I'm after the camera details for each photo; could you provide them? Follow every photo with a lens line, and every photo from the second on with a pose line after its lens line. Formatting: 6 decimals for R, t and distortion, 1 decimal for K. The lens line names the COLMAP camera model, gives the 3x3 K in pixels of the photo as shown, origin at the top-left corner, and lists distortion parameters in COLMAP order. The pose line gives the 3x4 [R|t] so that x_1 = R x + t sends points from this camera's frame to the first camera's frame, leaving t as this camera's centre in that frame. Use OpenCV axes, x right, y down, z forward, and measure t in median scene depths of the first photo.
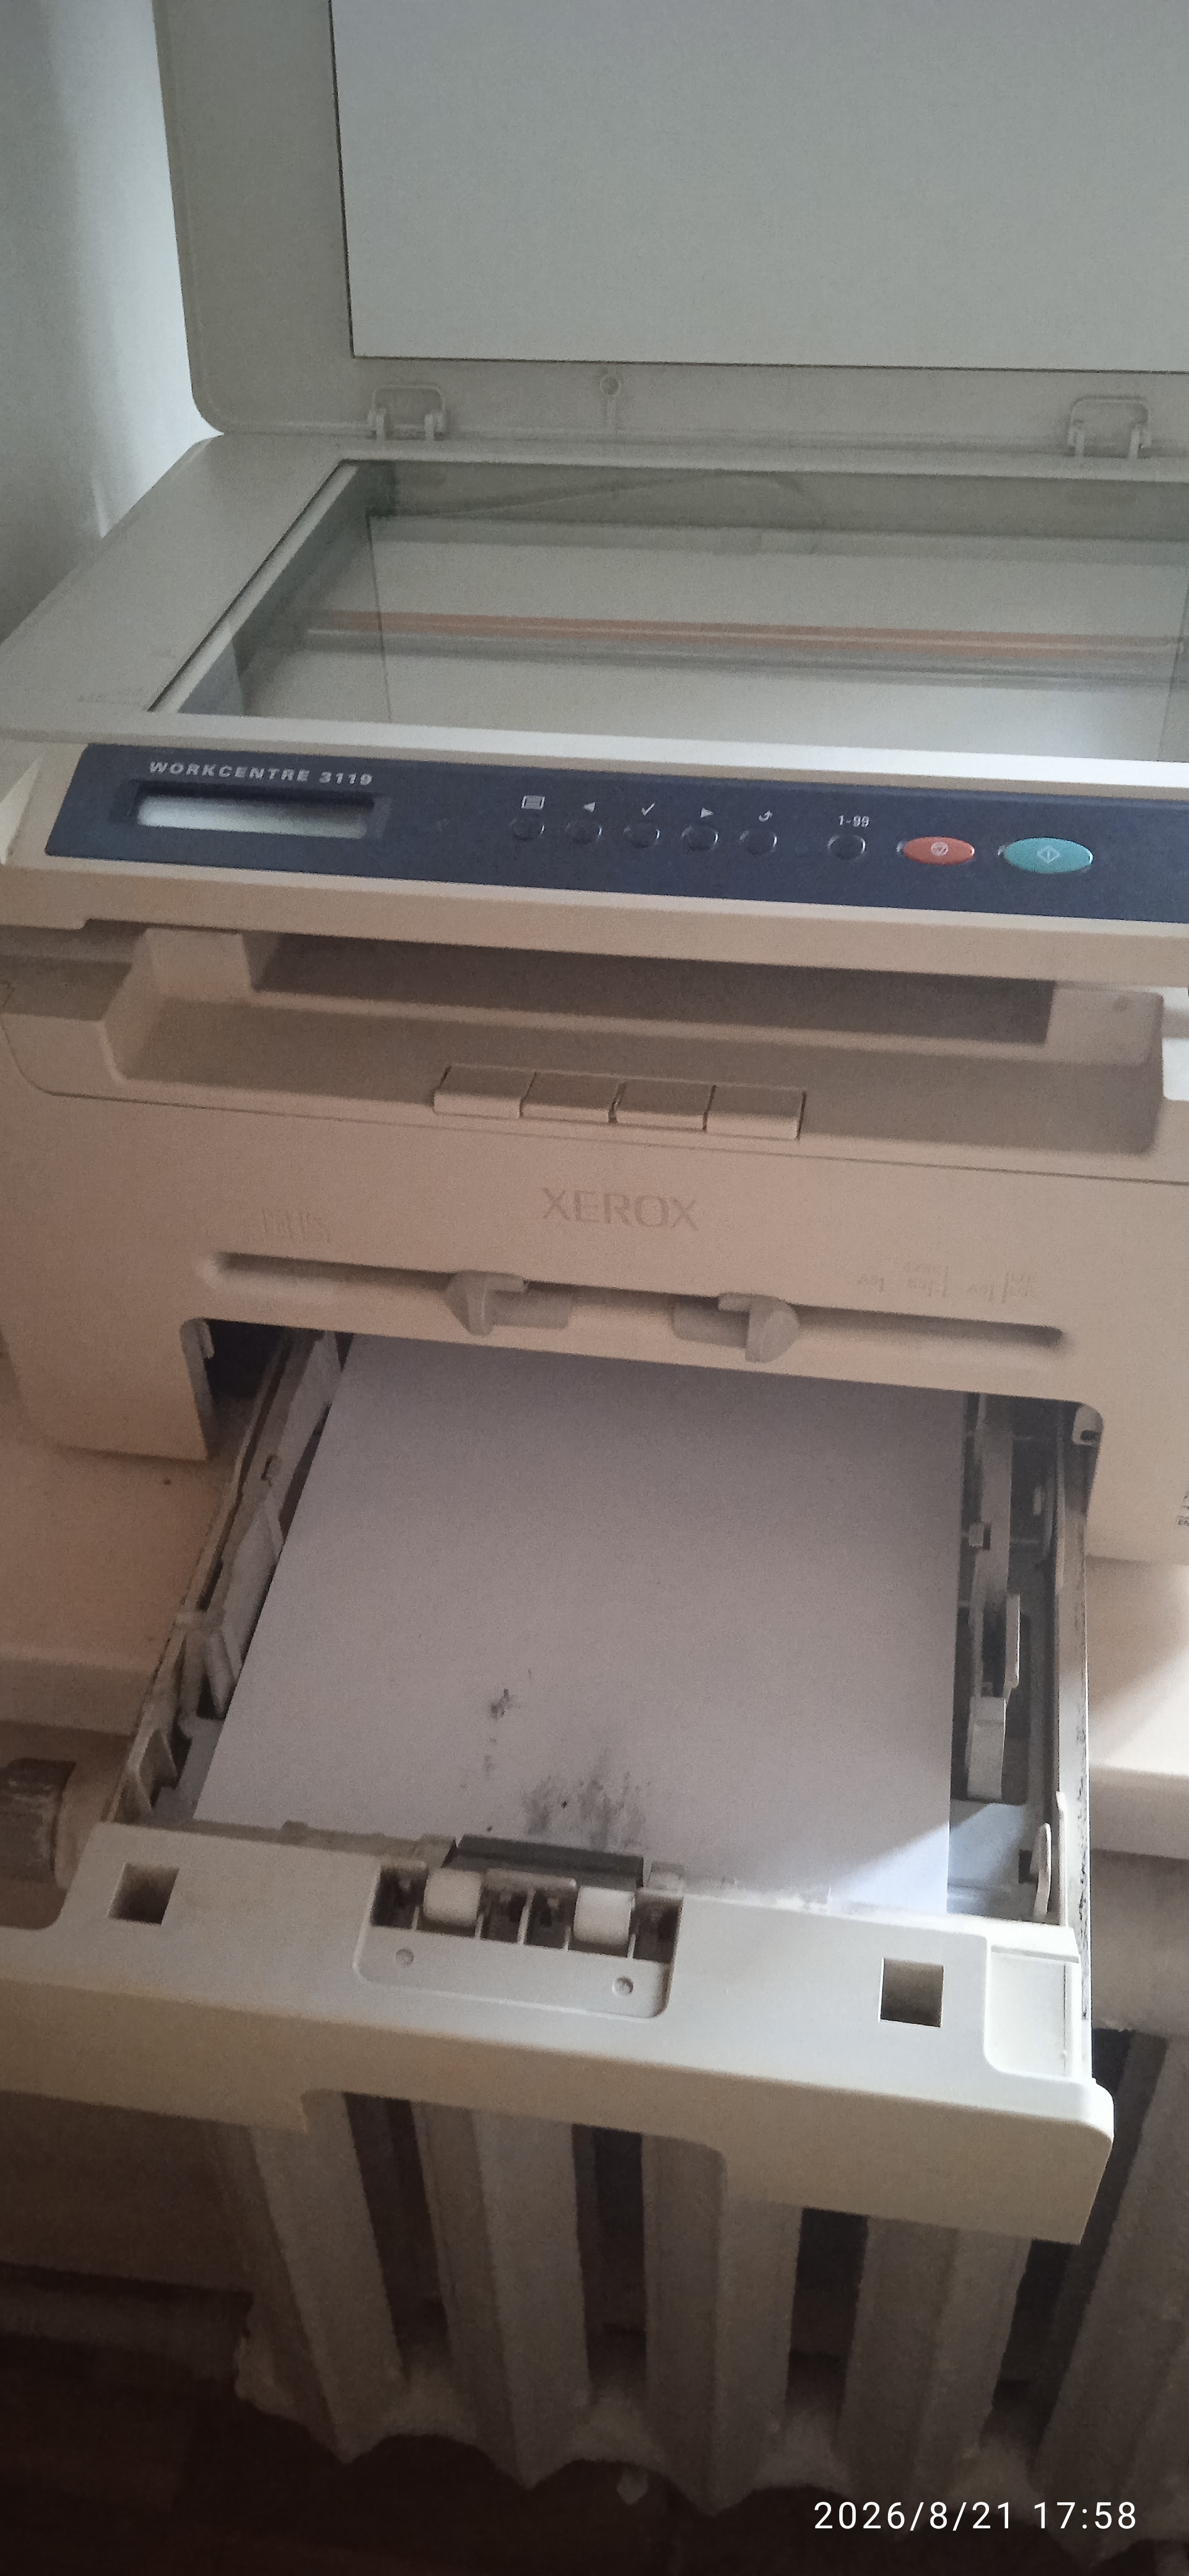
lens RADIAL K [[2140.1, 0, 586.3], [0, 2140.1, 1264.1], [0, 0, 1]] dist [0.042706, -0.081981]
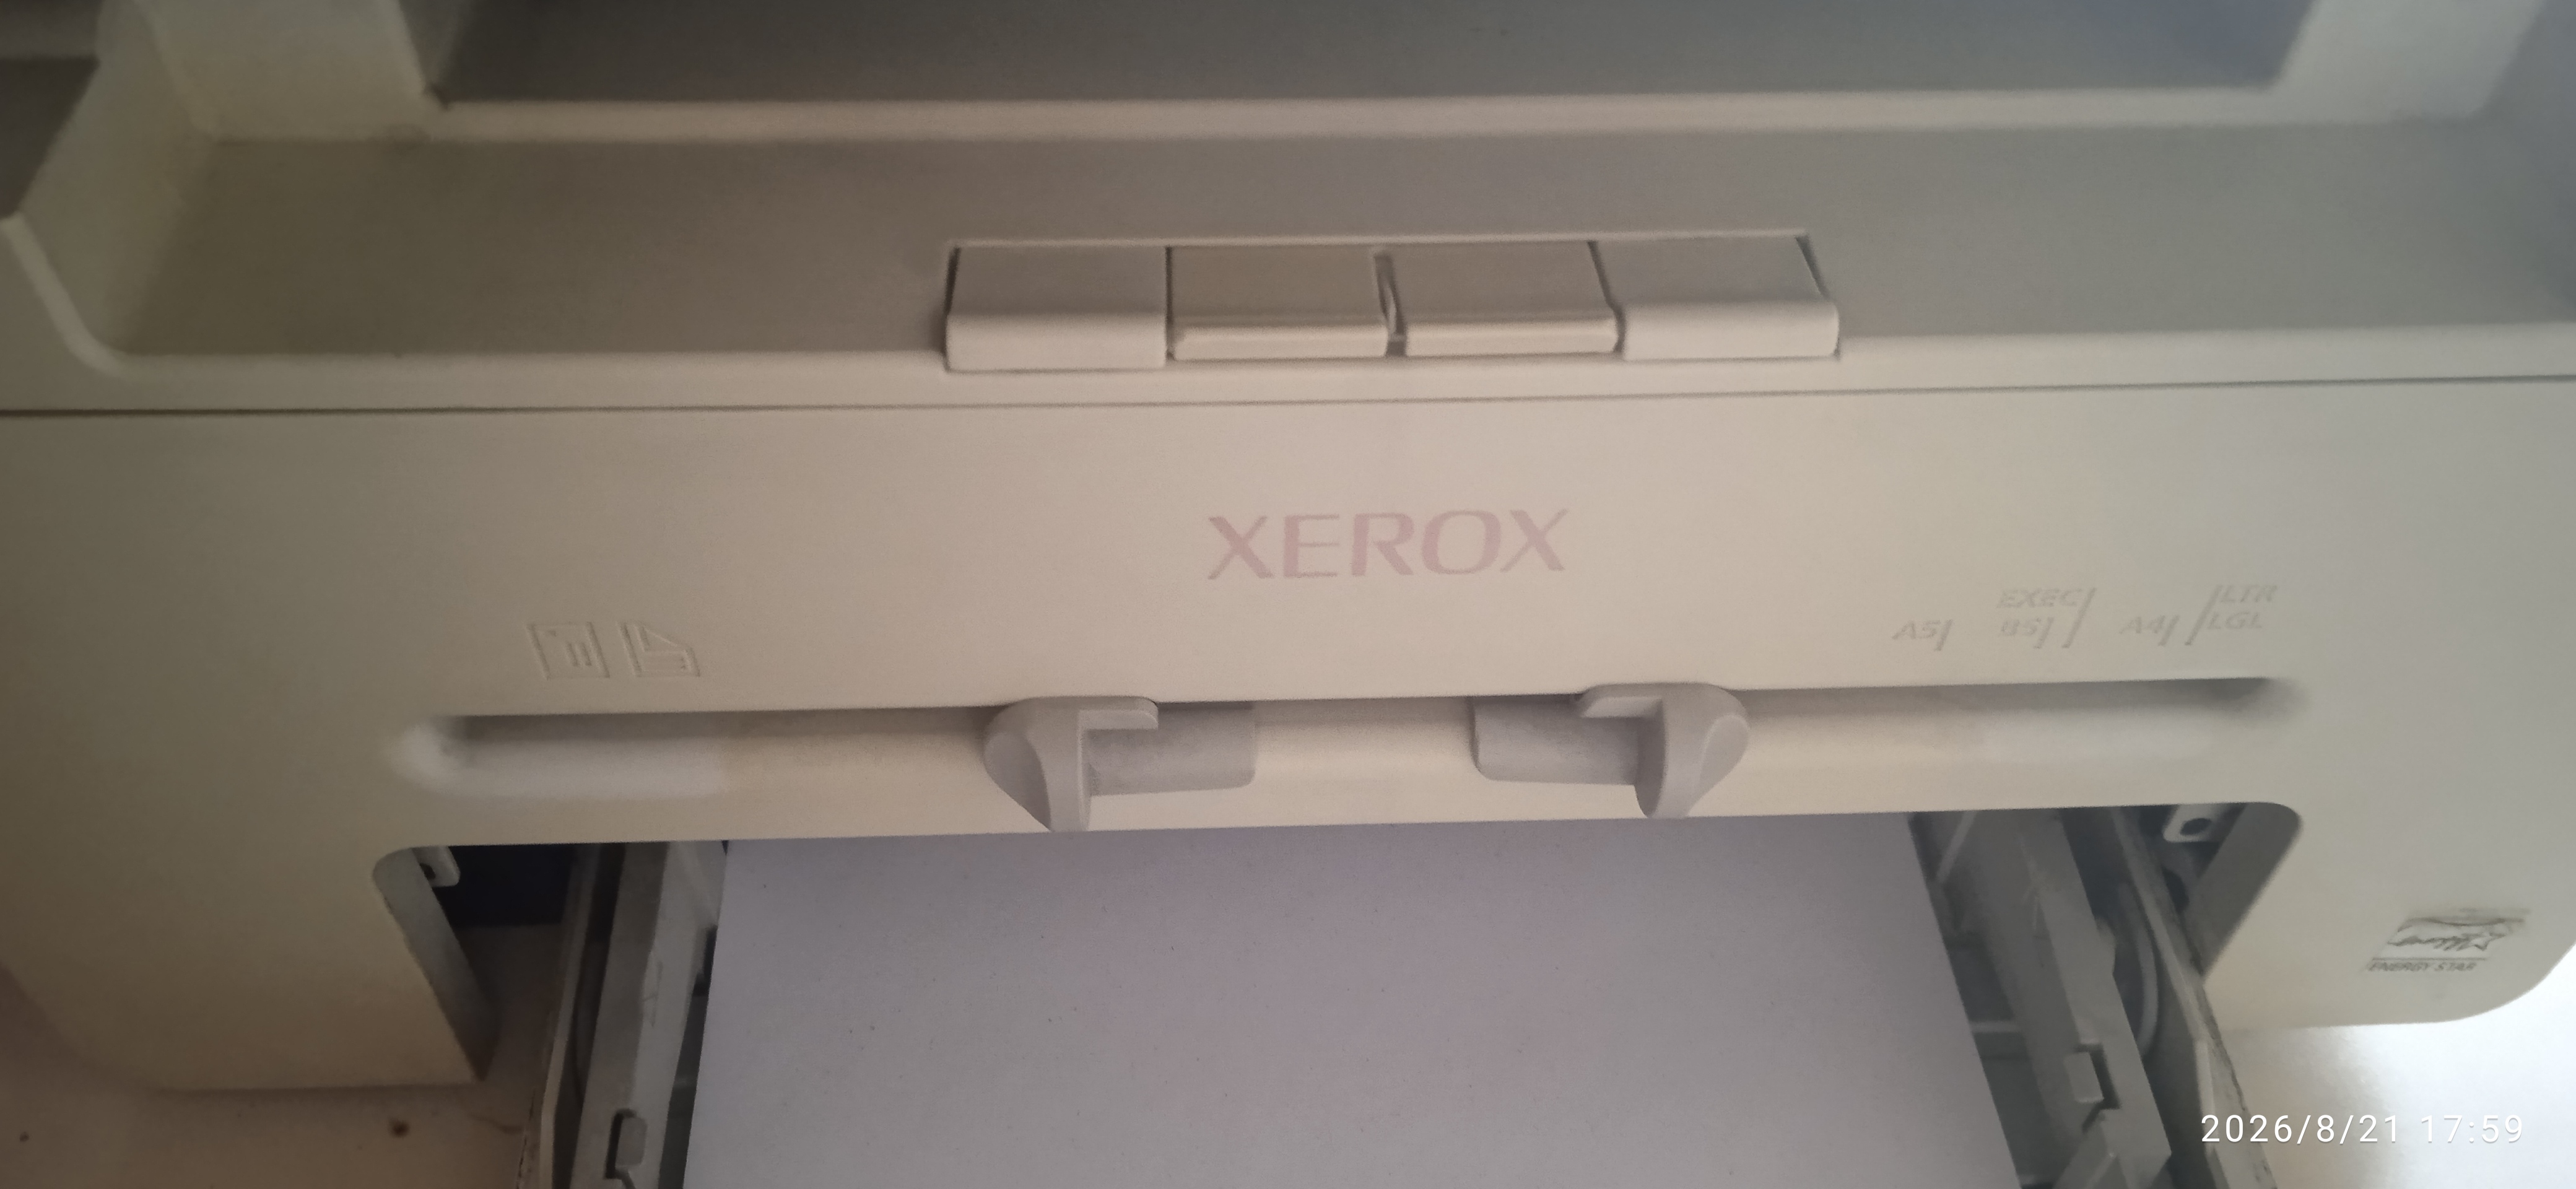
lens RADIAL K [[2140.1, 0, 1295.7], [0, 2140.1, 581.4], [0, 0, 1]] dist [0.042706, -0.081981]
pose [[0.972875, -0.121810, 0.196665, -0.086358], [0.100770, 0.988392, 0.113692, -0.066891], [-0.208231, -0.090790, 0.973857, 0.552444]]
